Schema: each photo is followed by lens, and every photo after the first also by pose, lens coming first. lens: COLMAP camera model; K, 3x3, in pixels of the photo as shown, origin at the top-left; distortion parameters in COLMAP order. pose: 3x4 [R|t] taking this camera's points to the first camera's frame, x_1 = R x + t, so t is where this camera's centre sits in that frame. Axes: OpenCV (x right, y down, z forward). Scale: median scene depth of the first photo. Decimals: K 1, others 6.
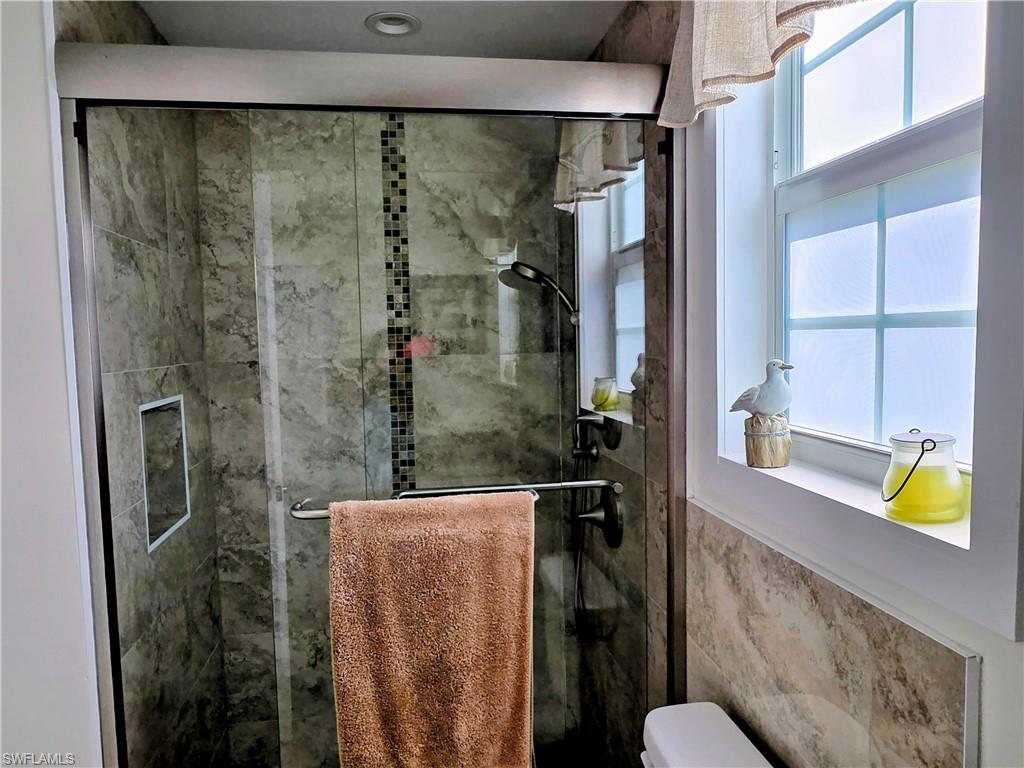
lens RADIAL K [[697.1, 0, 504.0], [0, 697.1, 386.2], [0, 0, 1]] dist [-0.009331, -0.003358]
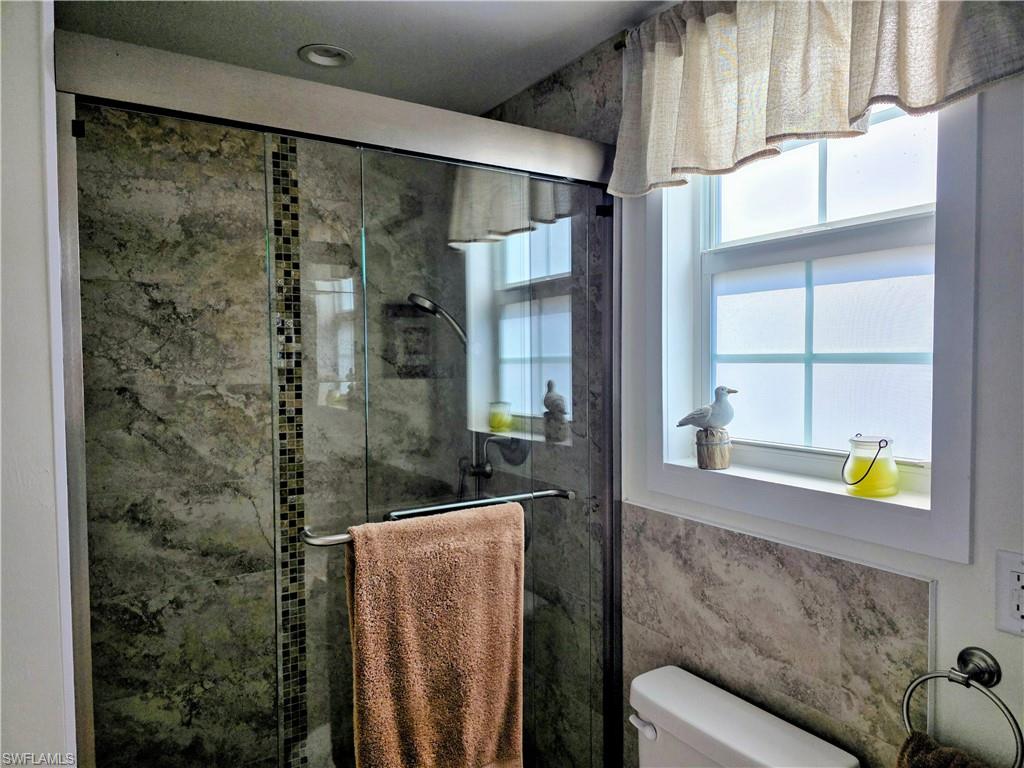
lens RADIAL K [[685.8, 0, 517.2], [0, 685.8, 381.6], [0, 0, 1]] dist [0.036622, -0.041088]
pose [[0.914787, 0.001170, 0.403934, -0.315664], [0.016187, 0.999086, -0.039551, -0.000613], [-0.403612, 0.042719, 0.913933, -0.016391]]
